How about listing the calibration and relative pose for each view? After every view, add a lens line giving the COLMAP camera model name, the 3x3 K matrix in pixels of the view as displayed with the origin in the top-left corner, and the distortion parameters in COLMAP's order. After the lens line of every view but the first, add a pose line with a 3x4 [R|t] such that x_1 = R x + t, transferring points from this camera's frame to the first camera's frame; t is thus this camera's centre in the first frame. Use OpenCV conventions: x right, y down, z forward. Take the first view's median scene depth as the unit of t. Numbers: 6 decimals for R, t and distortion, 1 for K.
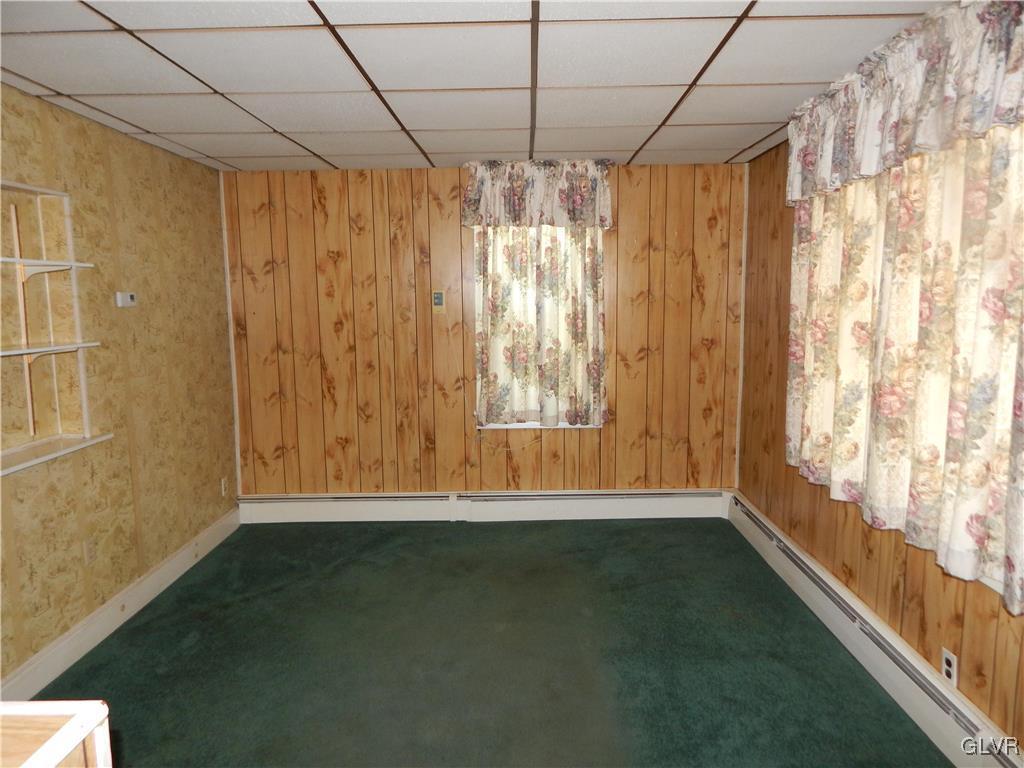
lens RADIAL K [[672.3, 0, 517.0], [0, 672.3, 381.8], [0, 0, 1]] dist [0.005202, -0.002529]
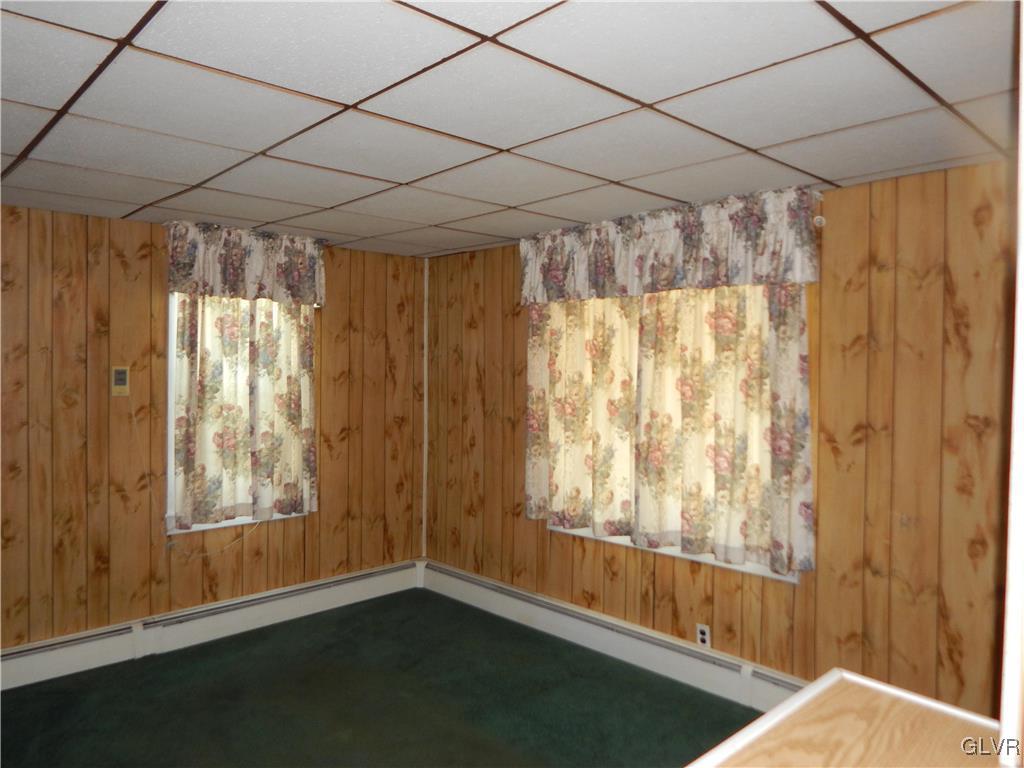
lens RADIAL K [[738.2, 0, 512.0], [0, 738.2, 384.0], [0, 0, 1]] dist [-0.004495, 0.000198]
pose [[0.715612, -0.000236, 0.698498, -0.403921], [0.075057, 0.994236, -0.076560, -0.013242], [-0.694454, 0.107214, 0.711505, 0.051710]]
